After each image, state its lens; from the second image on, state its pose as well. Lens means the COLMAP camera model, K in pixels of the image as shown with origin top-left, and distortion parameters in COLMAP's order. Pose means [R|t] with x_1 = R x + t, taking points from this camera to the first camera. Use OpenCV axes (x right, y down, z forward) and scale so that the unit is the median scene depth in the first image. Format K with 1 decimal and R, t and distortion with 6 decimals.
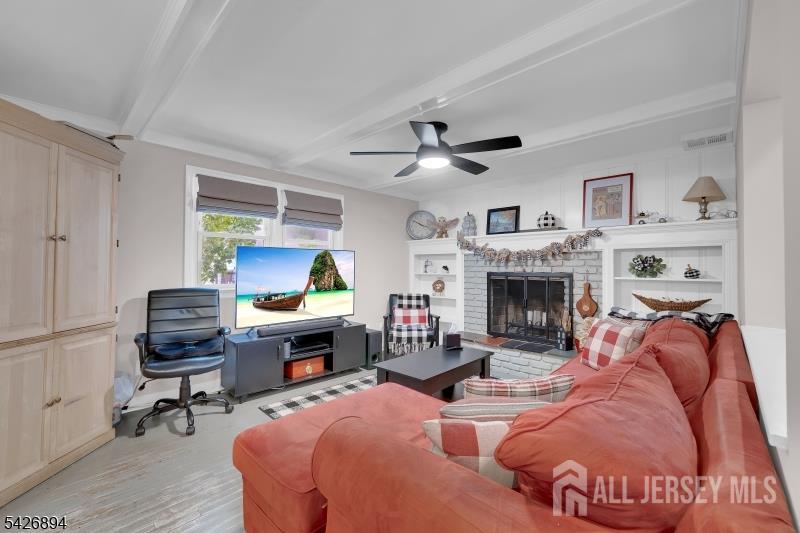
lens RADIAL K [[335.2, 0, 400.0], [0, 335.2, 266.5], [0, 0, 1]] dist [0.000268, 0.000029]
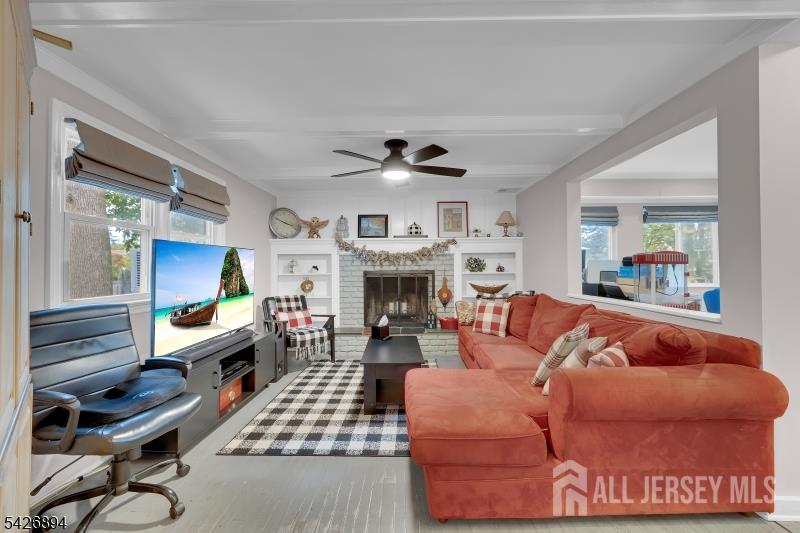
lens RADIAL K [[336.7, 0, 398.7], [0, 336.7, 262.4], [0, 0, 1]] dist [-0.000089, 0.000044]
pose [[0.722533, -0.000246, 0.691337, -0.509898], [0.009435, 0.999910, -0.009506, -0.000417], [-0.691272, 0.013391, 0.722470, 0.126606]]
